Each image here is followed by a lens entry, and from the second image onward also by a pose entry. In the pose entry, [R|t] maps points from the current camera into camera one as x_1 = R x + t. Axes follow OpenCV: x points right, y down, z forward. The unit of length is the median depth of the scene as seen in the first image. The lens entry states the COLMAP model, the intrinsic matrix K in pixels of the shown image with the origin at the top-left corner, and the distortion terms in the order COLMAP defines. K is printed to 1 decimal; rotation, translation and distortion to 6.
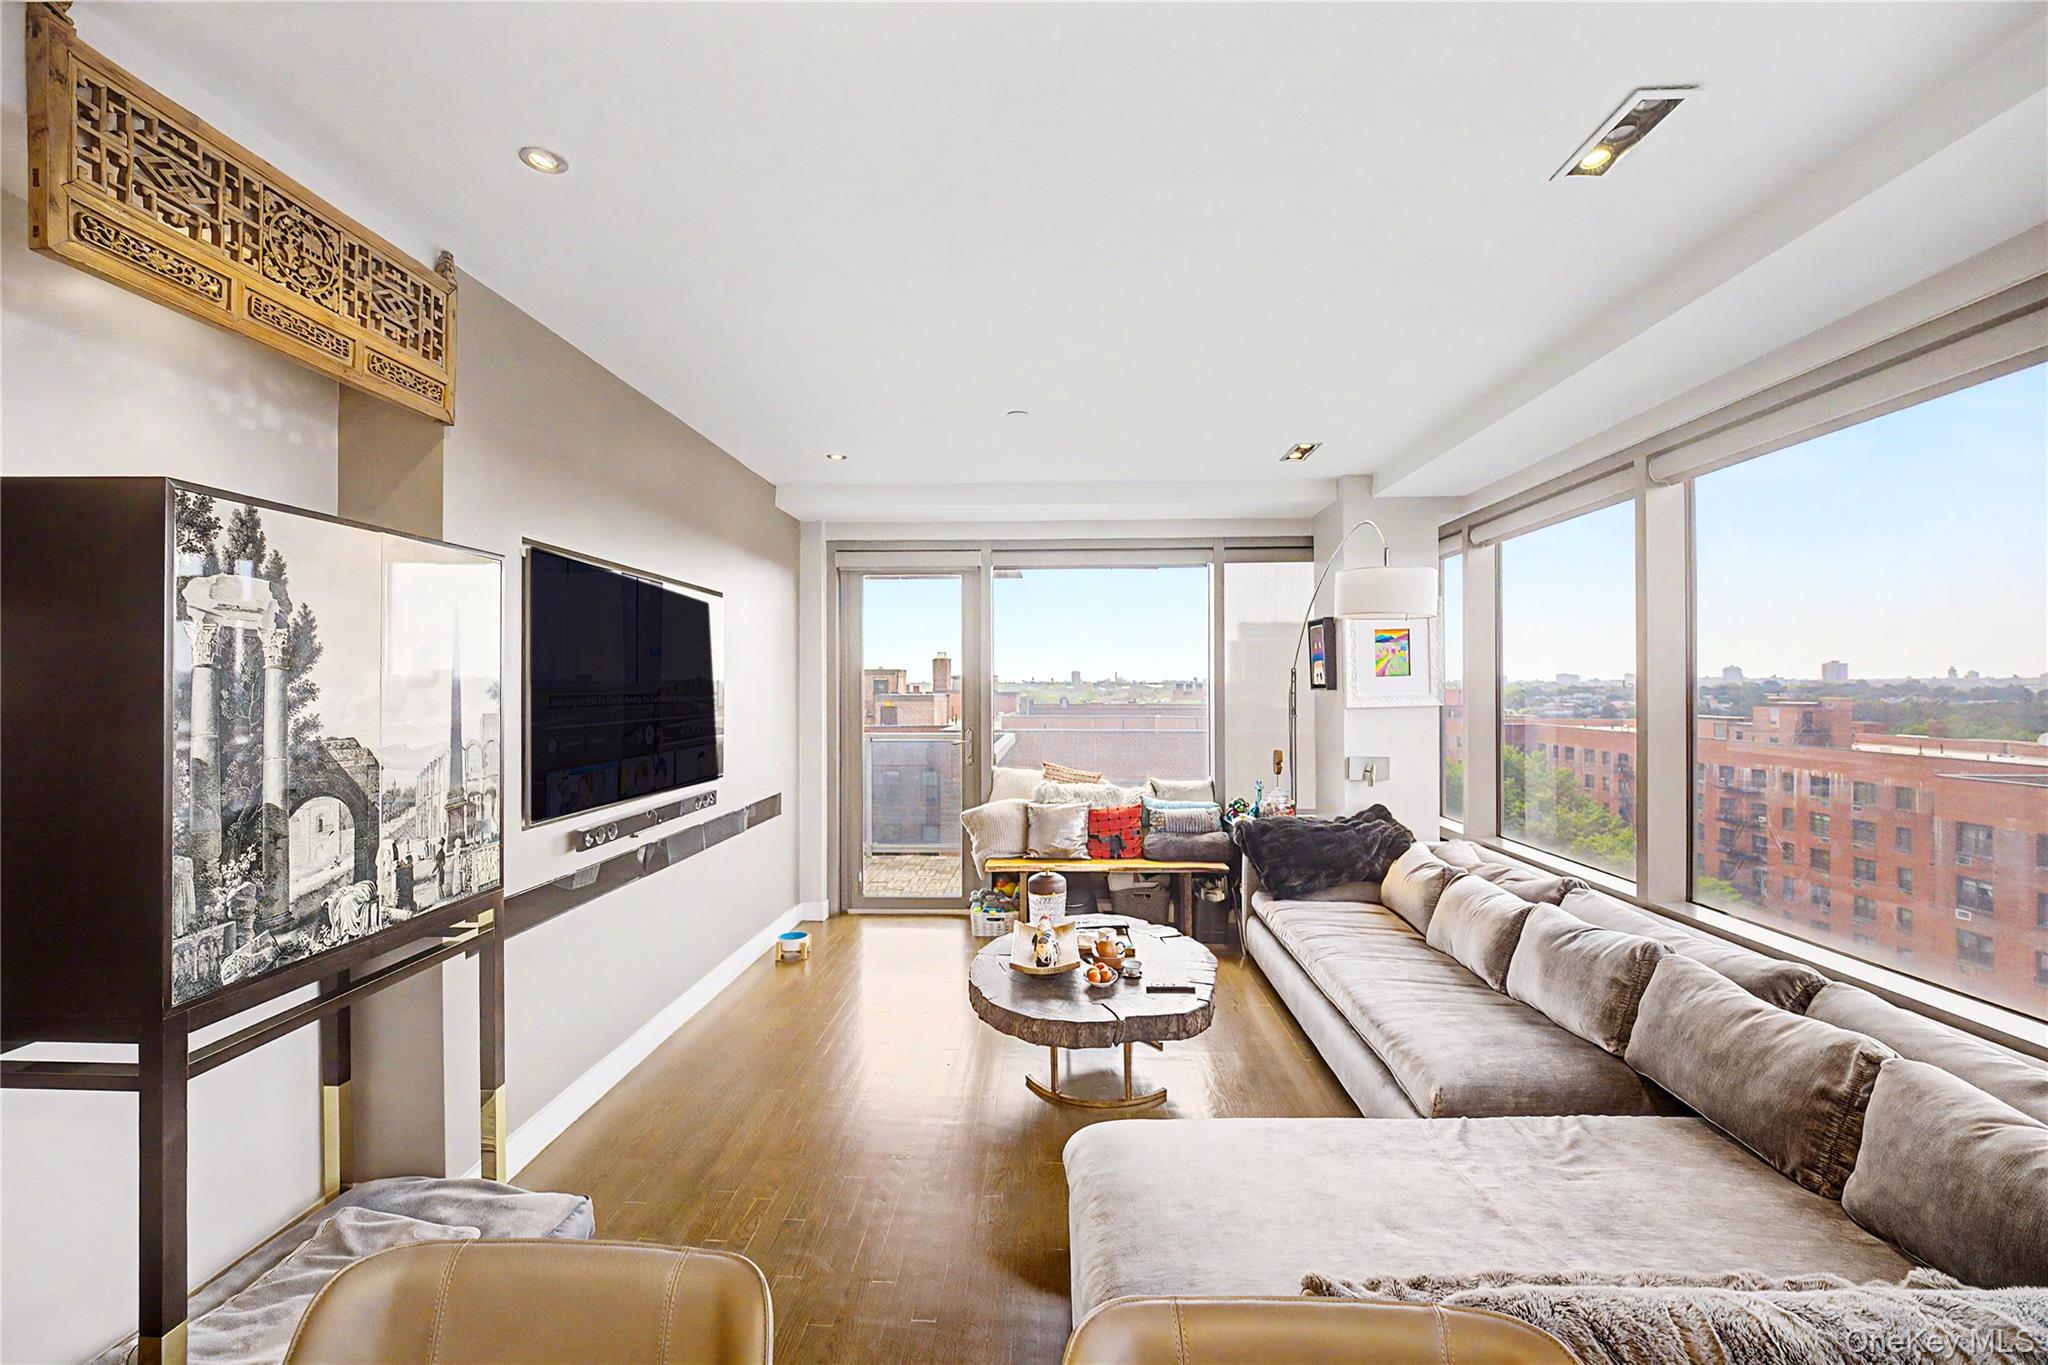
lens RADIAL K [[848.6, 0, 1016.0], [0, 848.6, 682.1], [0, 0, 1]] dist [-0.003071, -0.006730]
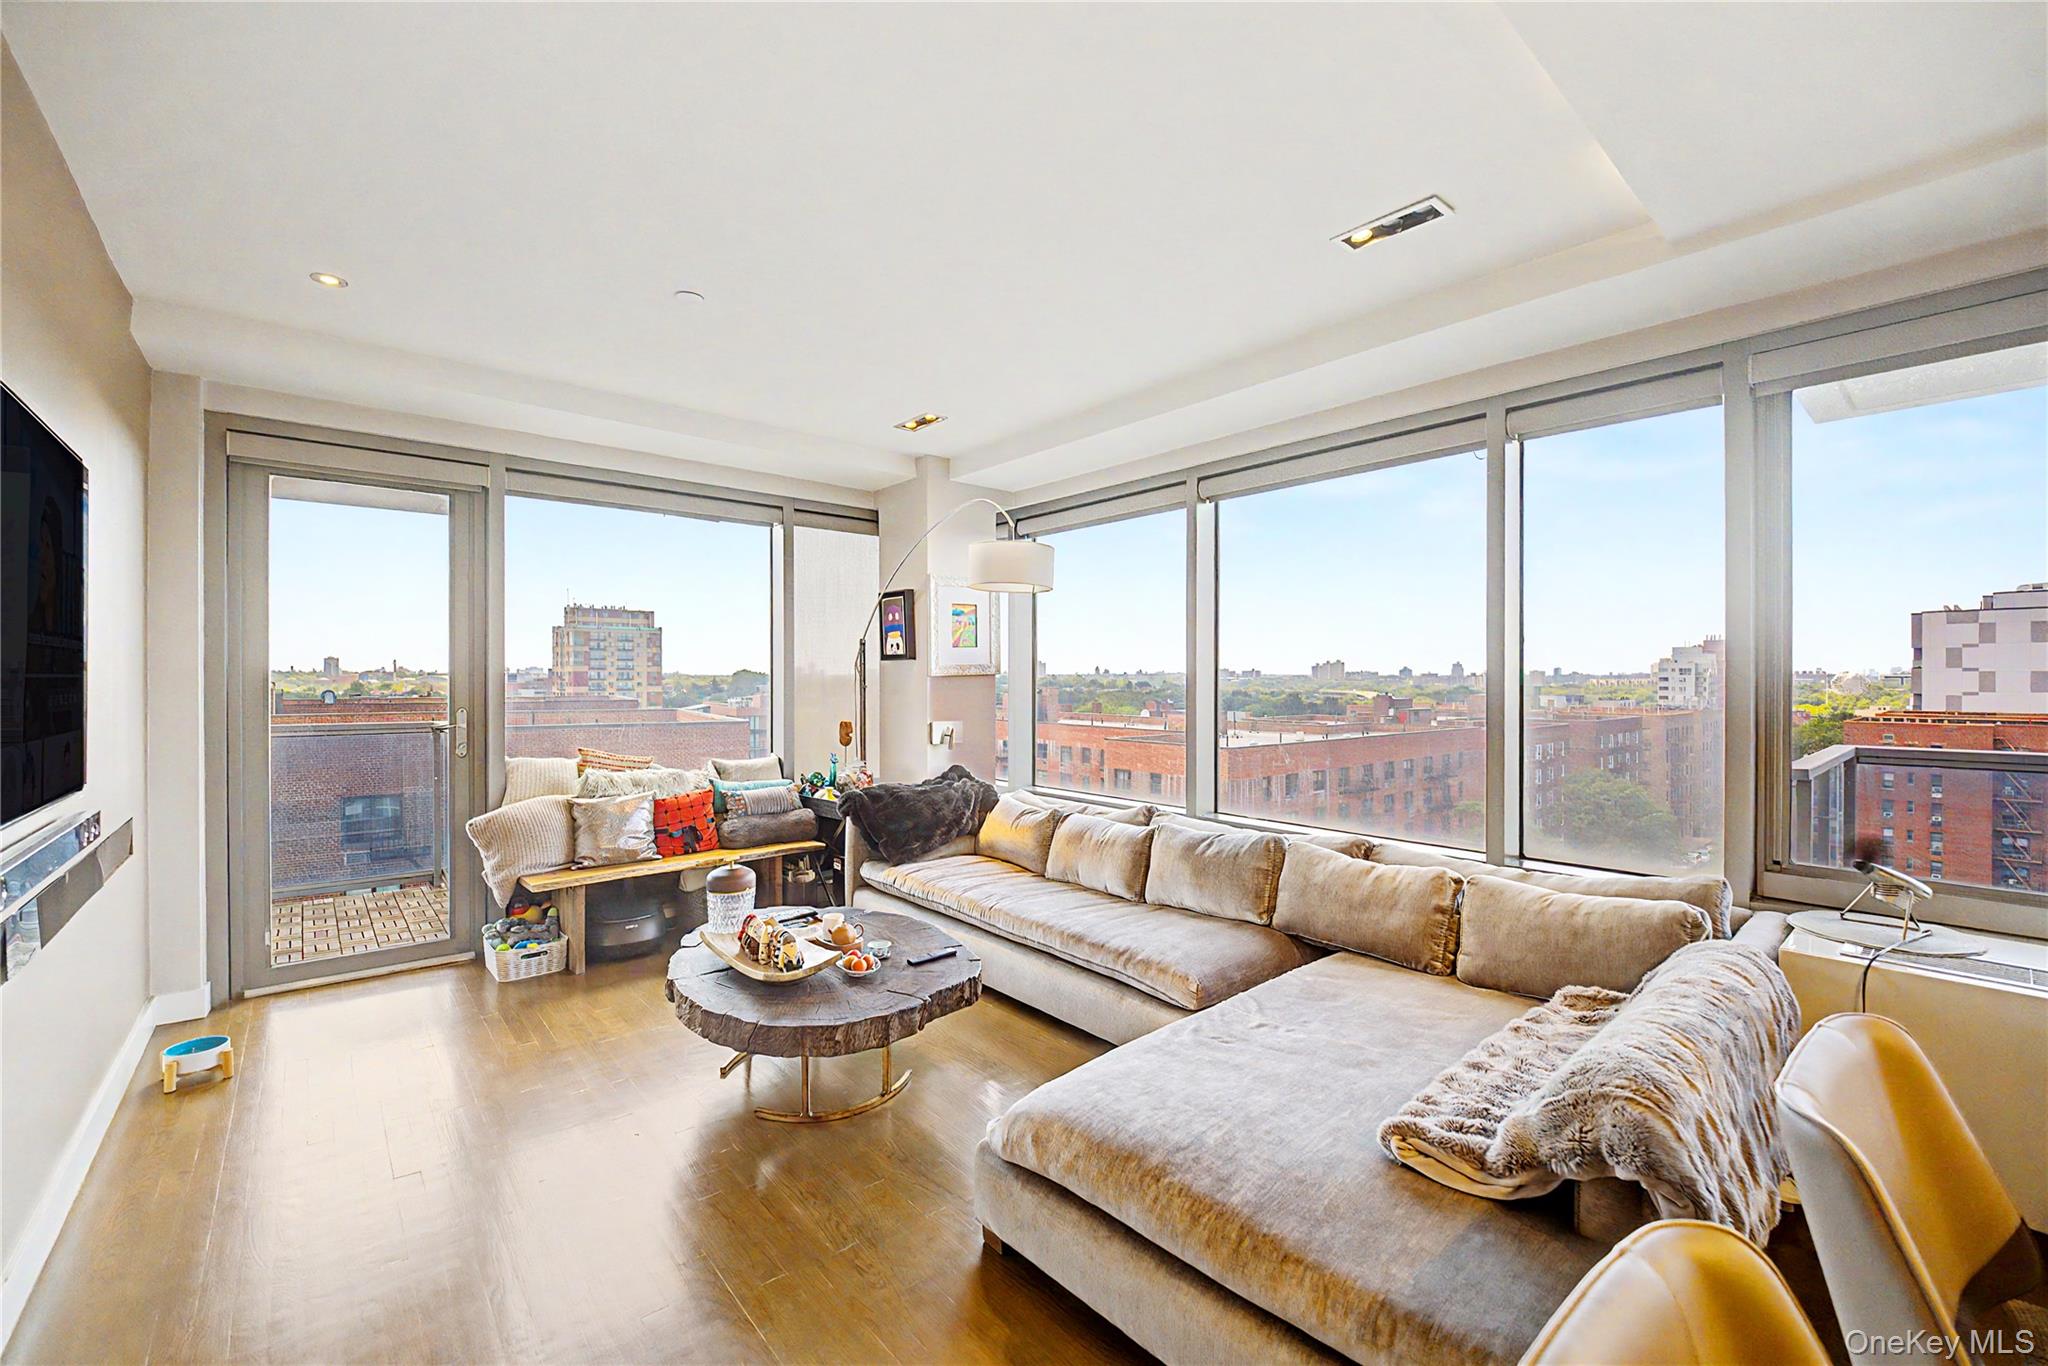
lens RADIAL K [[848.6, 0, 1026.0], [0, 848.6, 679.9], [0, 0, 1]] dist [-0.003071, -0.006730]
pose [[0.725489, 0.001377, 0.688233, -0.238407], [-0.005966, 0.999973, 0.004288, 0.028833], [-0.688208, -0.007217, 0.725477, 0.152128]]
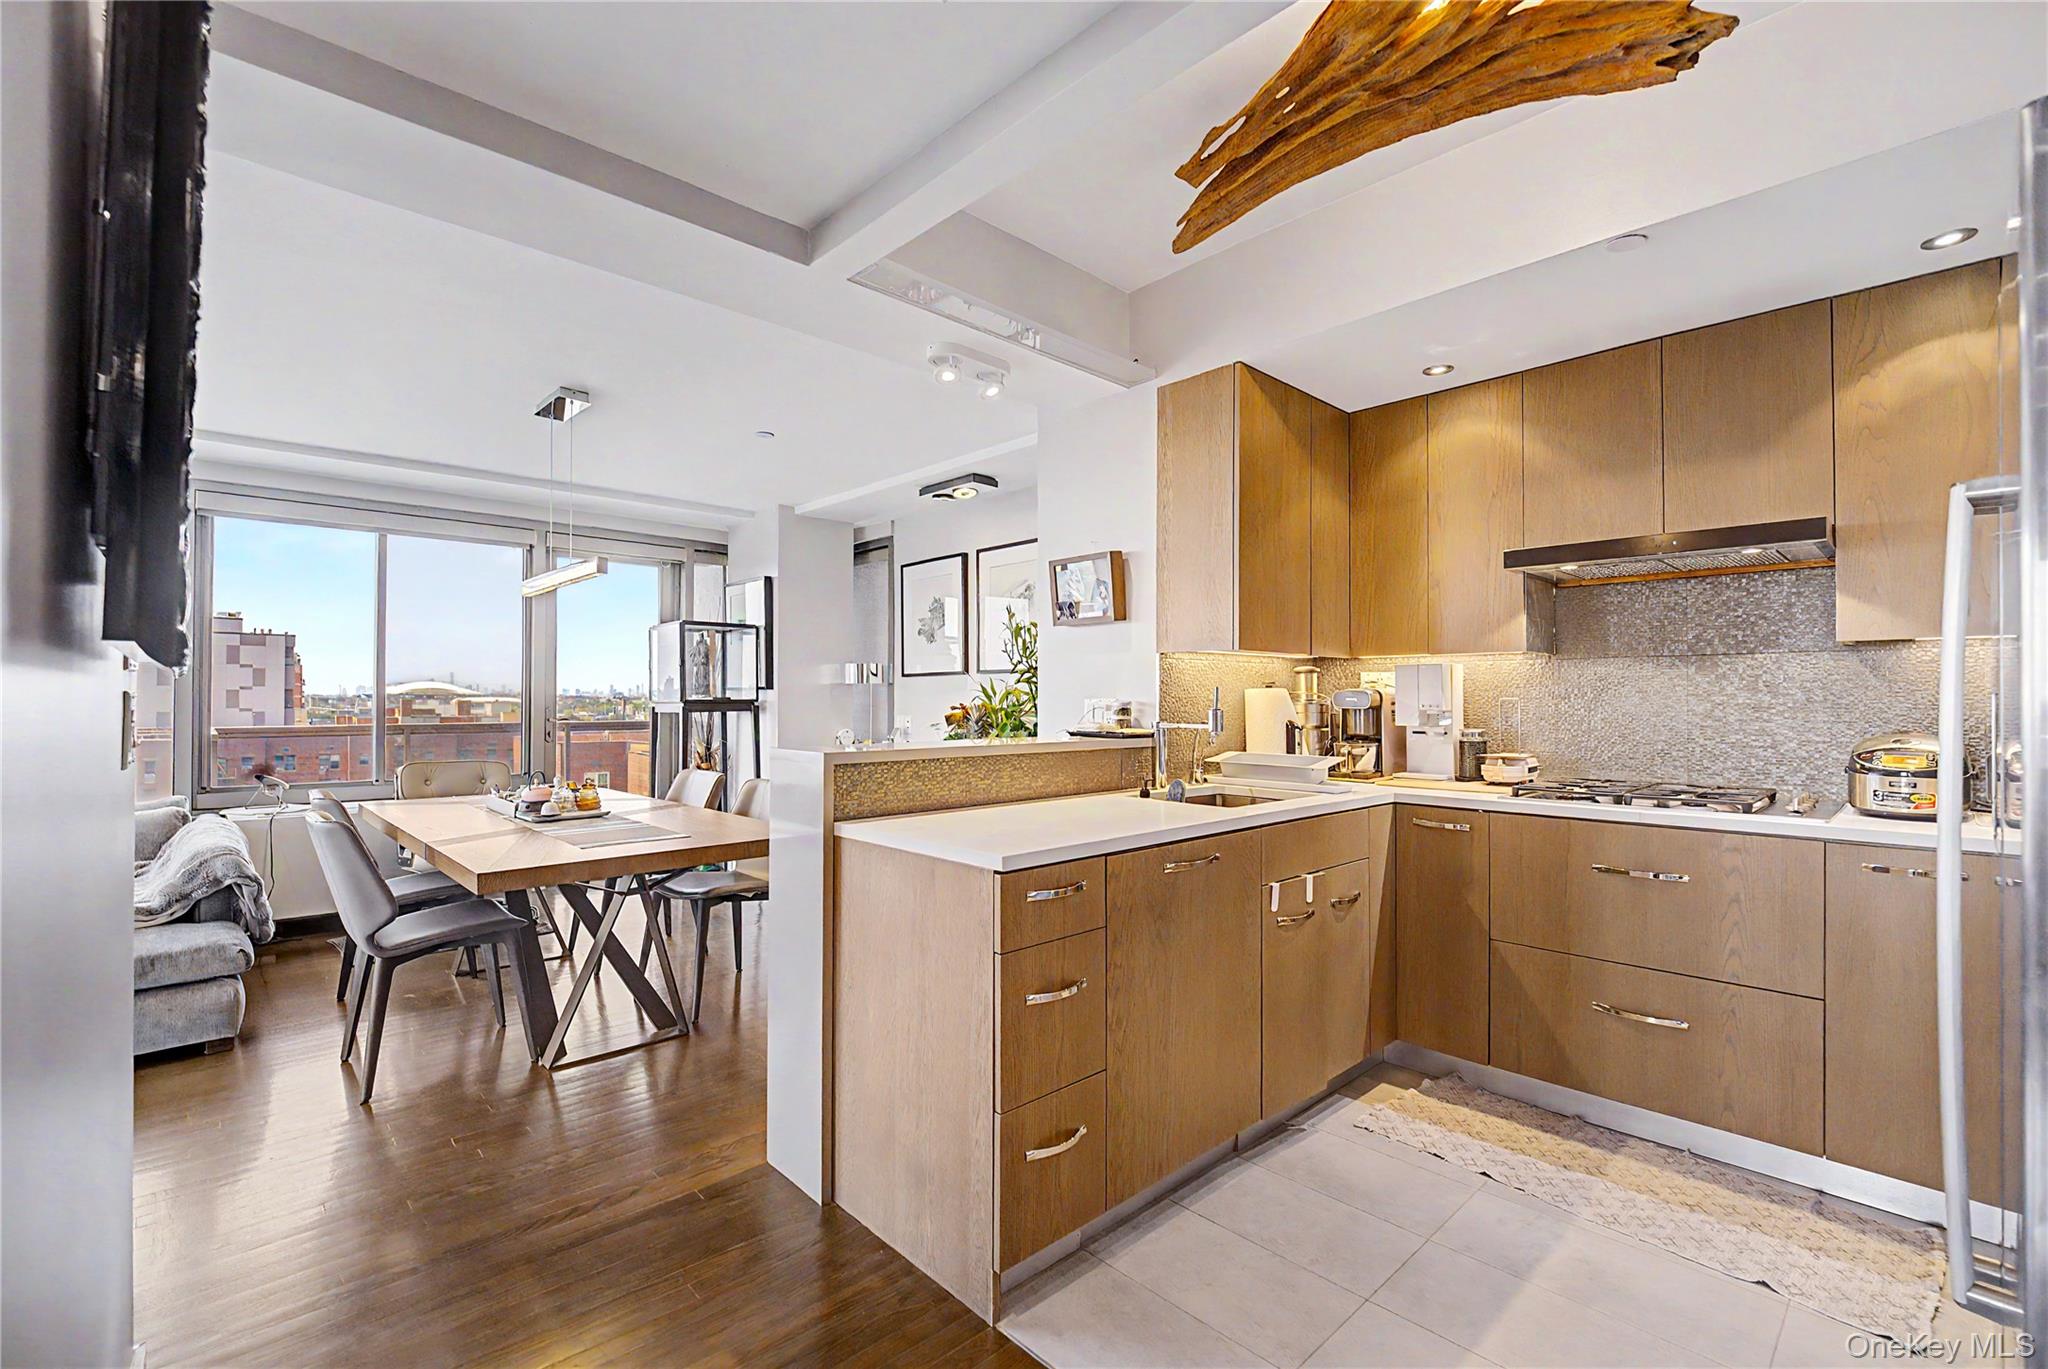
lens RADIAL K [[848.6, 0, 1014.5], [0, 848.6, 693.4], [0, 0, 1]] dist [-0.003071, -0.006730]
pose [[-0.731617, 0.005337, 0.681695, -0.794494], [-0.001399, 0.999955, -0.009331, 0.046401], [-0.681714, -0.007780, -0.731577, 0.278027]]
